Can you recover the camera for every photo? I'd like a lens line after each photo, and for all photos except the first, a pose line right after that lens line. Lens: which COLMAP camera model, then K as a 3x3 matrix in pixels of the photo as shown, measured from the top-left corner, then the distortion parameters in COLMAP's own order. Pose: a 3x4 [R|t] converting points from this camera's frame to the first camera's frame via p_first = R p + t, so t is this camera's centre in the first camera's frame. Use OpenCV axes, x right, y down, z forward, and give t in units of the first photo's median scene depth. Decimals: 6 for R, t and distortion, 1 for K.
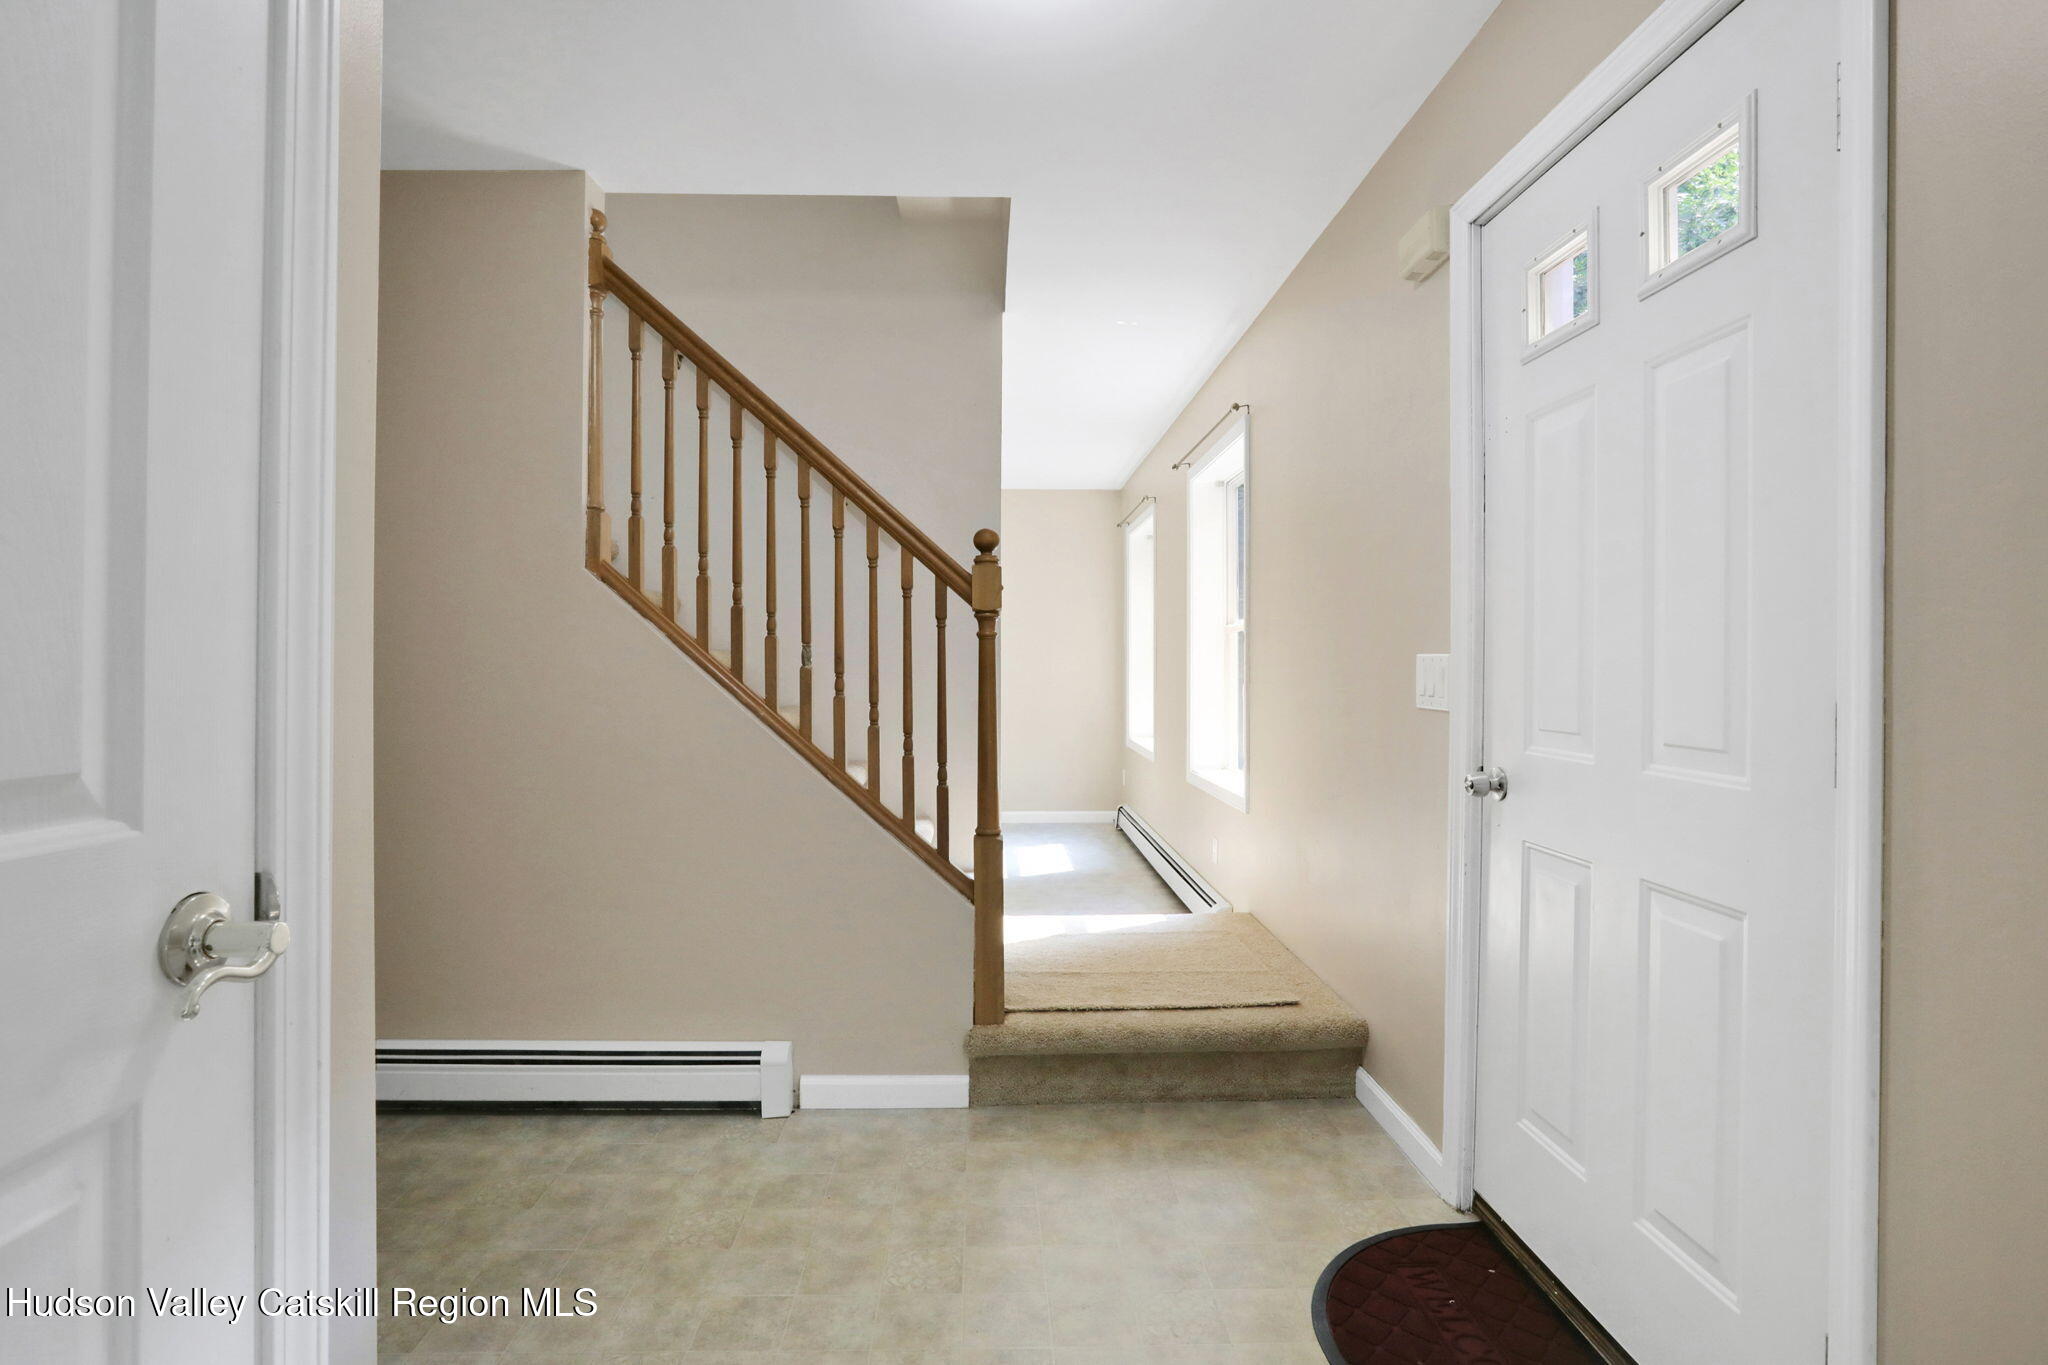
lens RADIAL K [[960.0, 0, 1016.0], [0, 960.0, 674.0], [0, 0, 1]] dist [-0.025157, 0.002584]
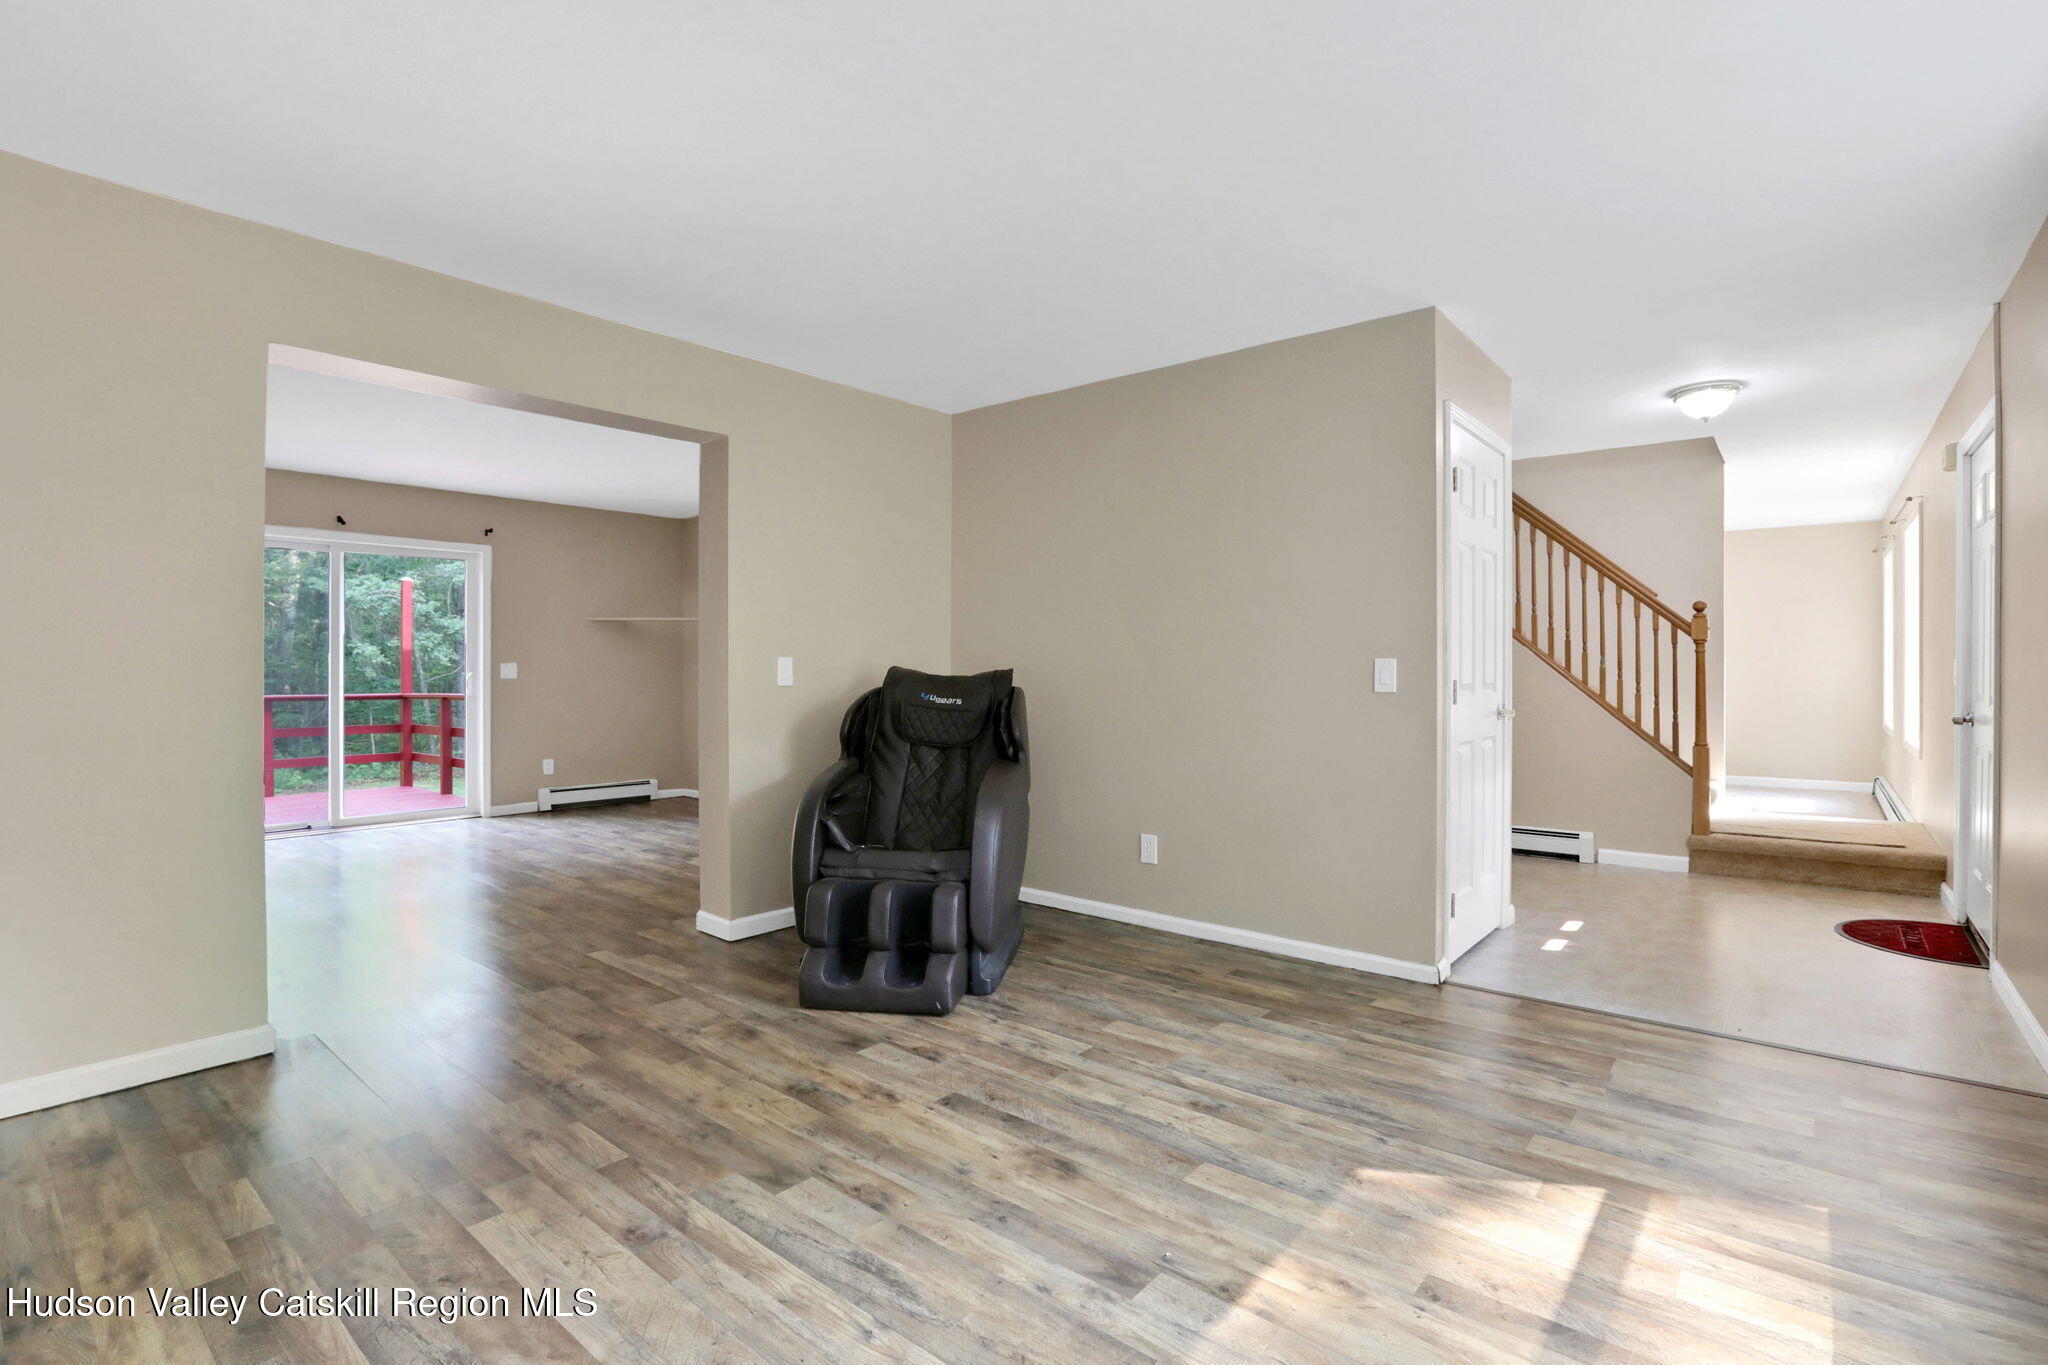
lens RADIAL K [[960.0, 0, 993.5], [0, 960.0, 667.4], [0, 0, 1]] dist [-0.025157, 0.002584]
pose [[0.731577, -0.001387, -0.681758, 0.254539], [-0.004241, 0.999969, -0.006585, 0.015643], [0.681746, 0.007709, 0.731548, -1.598522]]
